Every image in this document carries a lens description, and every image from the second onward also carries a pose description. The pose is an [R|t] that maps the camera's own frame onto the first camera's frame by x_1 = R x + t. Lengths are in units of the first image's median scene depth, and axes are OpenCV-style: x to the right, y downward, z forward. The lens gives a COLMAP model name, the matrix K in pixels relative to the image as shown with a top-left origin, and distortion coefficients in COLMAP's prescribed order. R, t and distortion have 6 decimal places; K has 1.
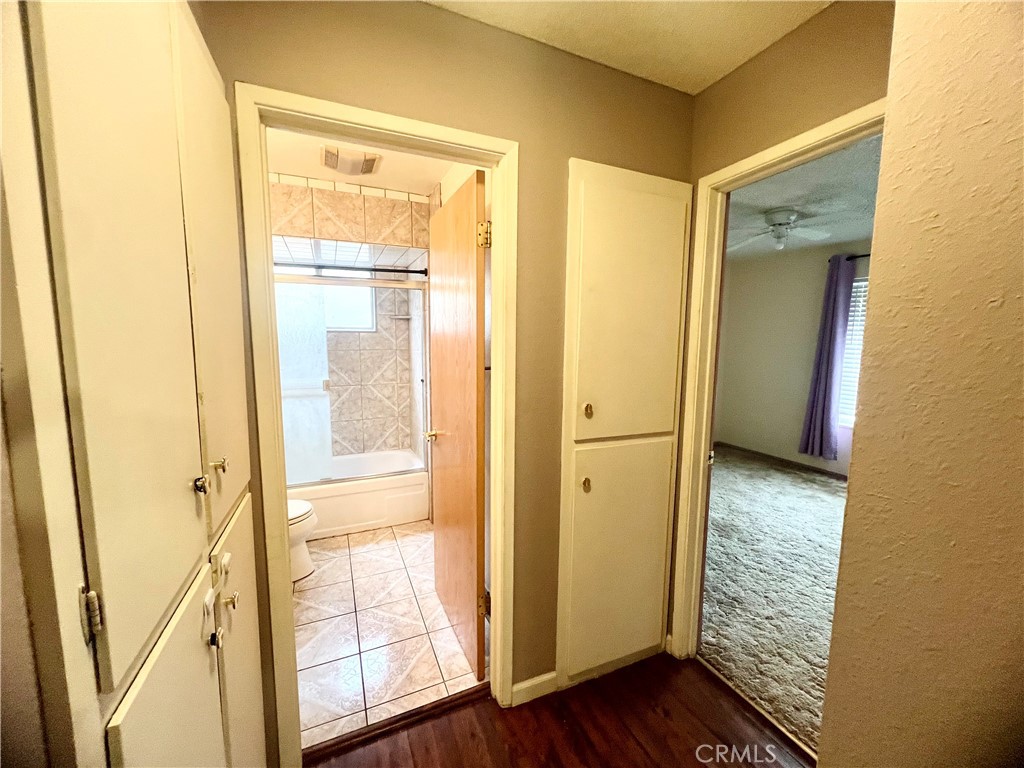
lens RADIAL K [[408.9, 0, 514.4], [0, 408.9, 388.7], [0, 0, 1]] dist [-0.000719, 0.001012]
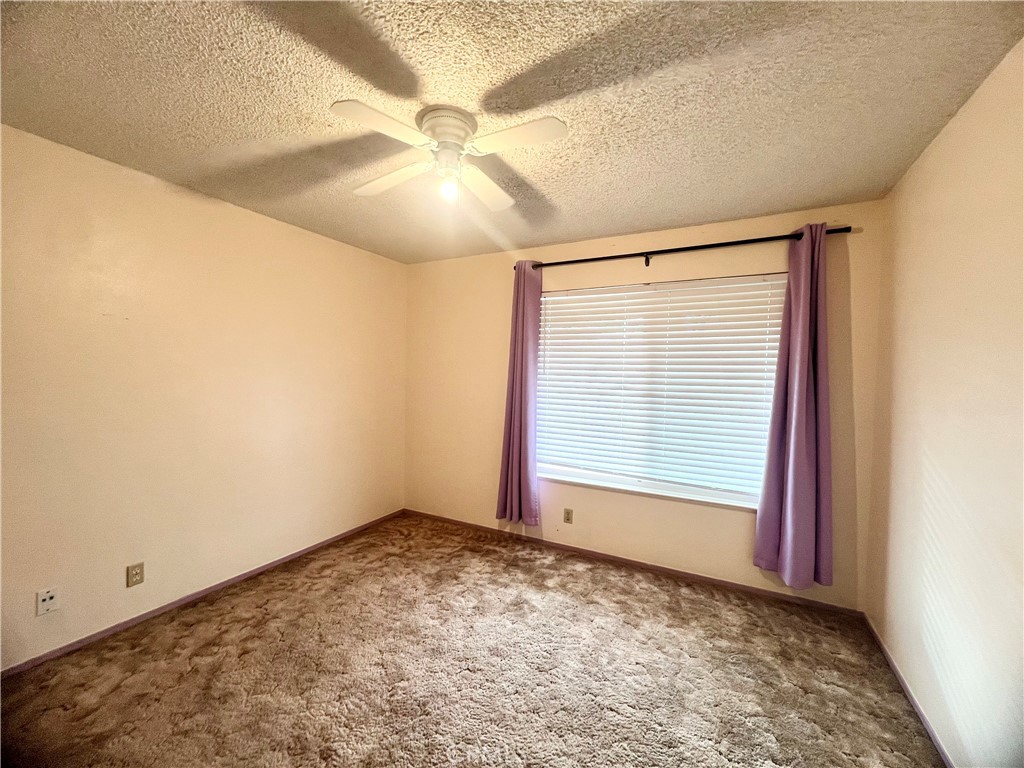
lens RADIAL K [[408.9, 0, 513.3], [0, 408.9, 380.5], [0, 0, 1]] dist [-0.000719, 0.001012]
pose [[0.787149, -0.005069, 0.616742, 0.284898], [0.059113, 0.995983, -0.067260, -0.044884], [-0.613923, 0.089400, 0.784287, 0.408492]]
